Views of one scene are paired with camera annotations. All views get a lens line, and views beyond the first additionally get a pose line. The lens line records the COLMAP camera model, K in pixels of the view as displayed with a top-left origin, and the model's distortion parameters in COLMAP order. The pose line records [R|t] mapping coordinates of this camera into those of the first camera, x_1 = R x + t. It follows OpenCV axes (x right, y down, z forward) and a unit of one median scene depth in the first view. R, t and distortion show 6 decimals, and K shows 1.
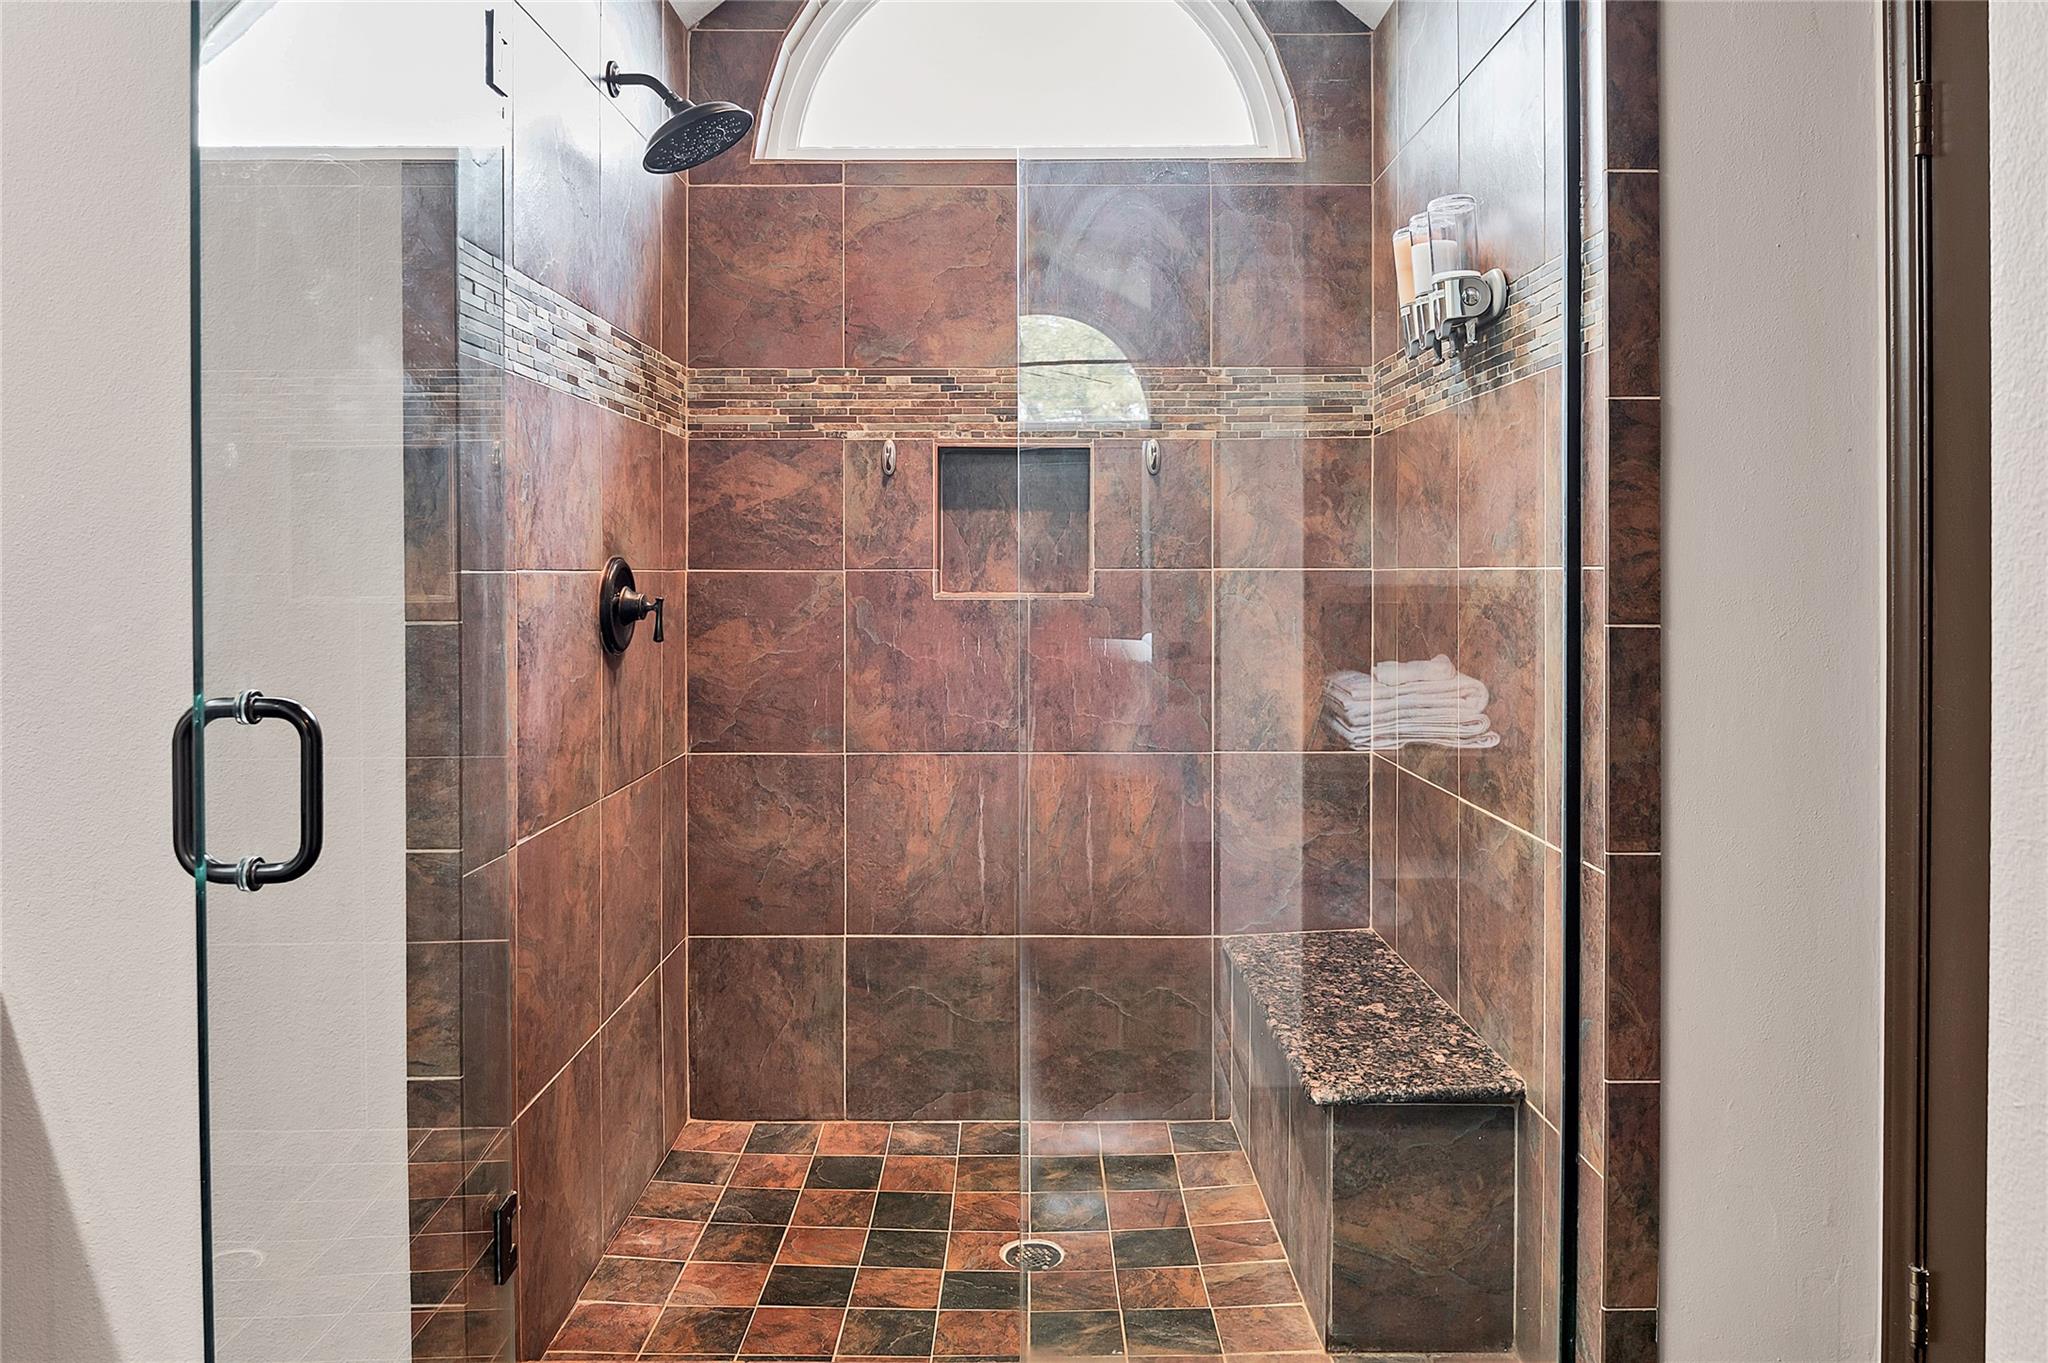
lens RADIAL K [[1398.1, 0, 1030.4], [0, 1398.1, 569.9], [0, 0, 1]] dist [0.002228, -0.007044]
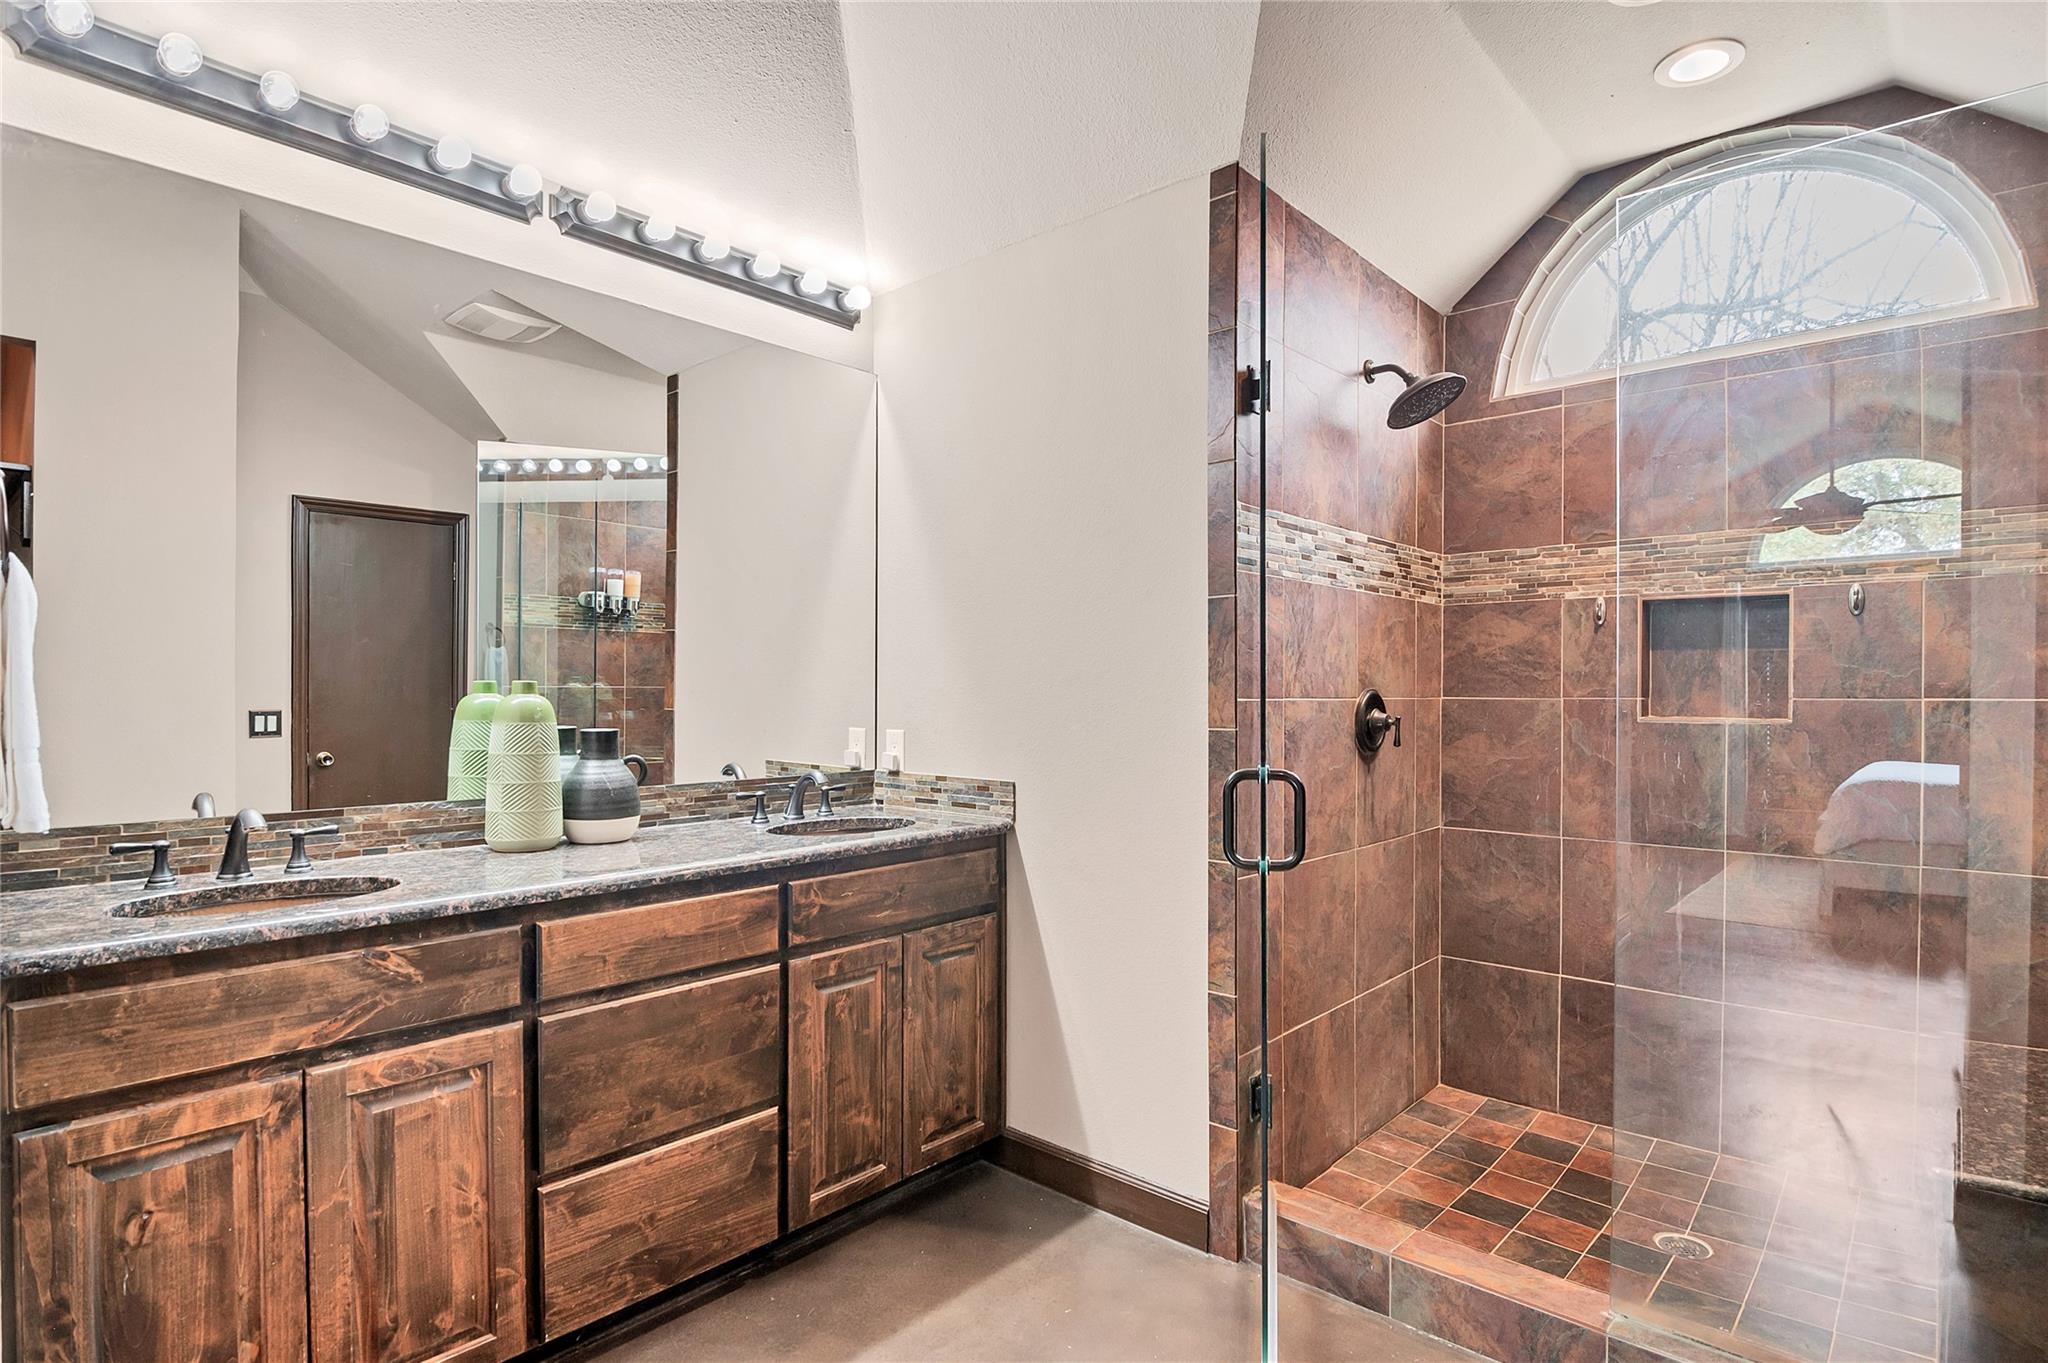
lens RADIAL K [[1051.3, 0, 1027.1], [0, 1051.3, 698.7], [0, 0, 1]] dist [-0.015727, -0.003321]
pose [[0.741604, 0.006122, -0.670810, 0.159095], [-0.002951, 0.999978, 0.005863, -0.003732], [0.670832, -0.002369, 0.741606, -0.071417]]
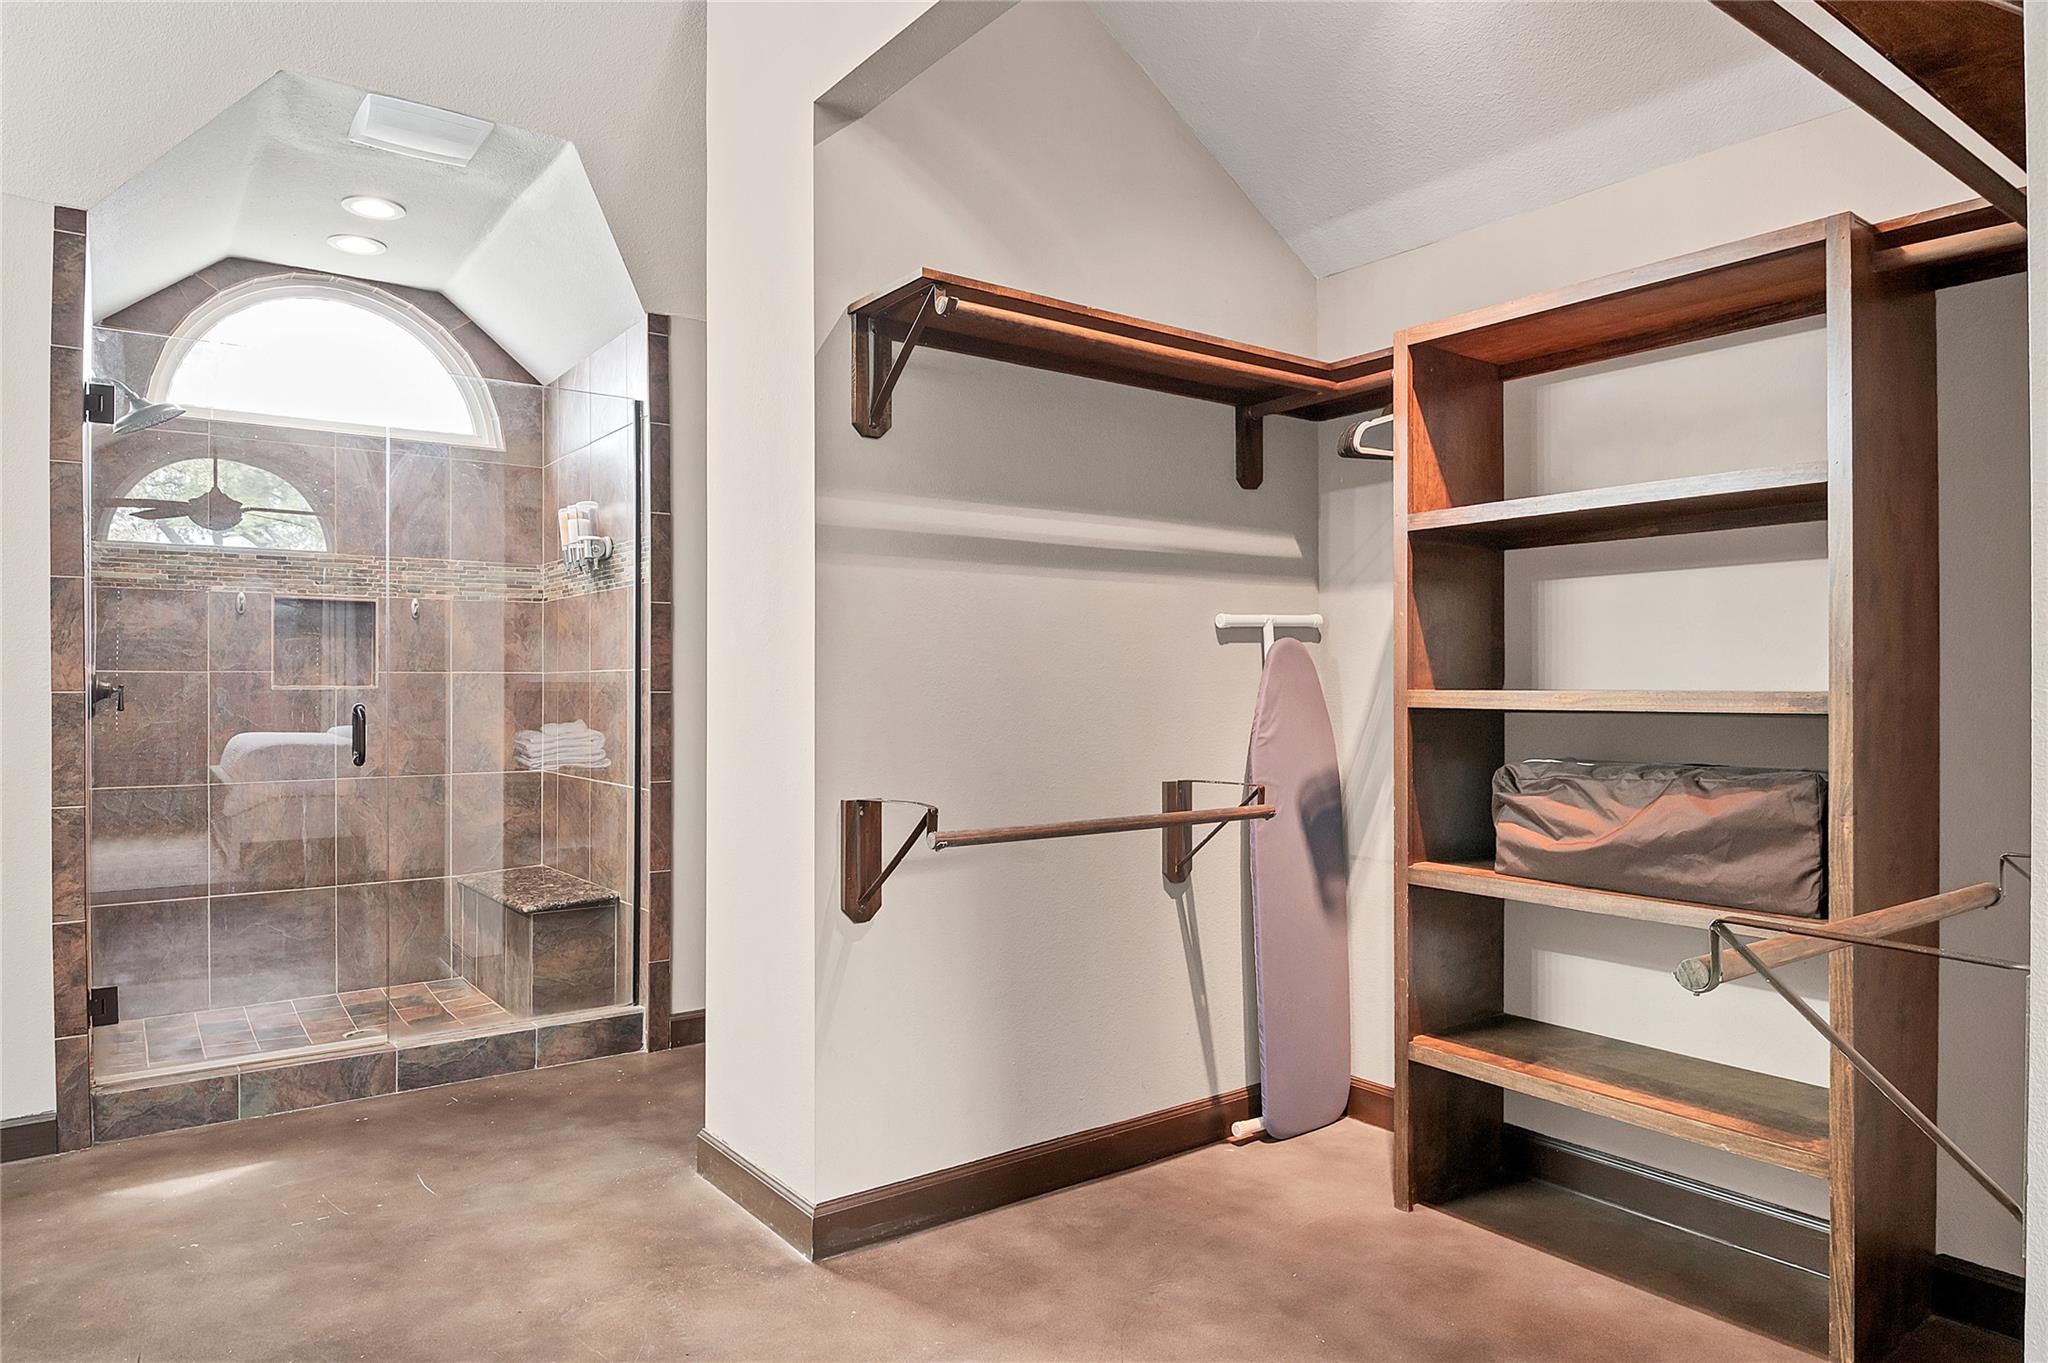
lens RADIAL K [[1236.5, 0, 1031.5], [0, 1236.5, 684.9], [0, 0, 1]] dist [-0.008185, -0.004091]
pose [[0.799765, 0.000622, 0.600313, -0.233776], [0.000289, 0.999999, -0.001421, 0.018884], [-0.600313, 0.001310, 0.799764, -0.743637]]
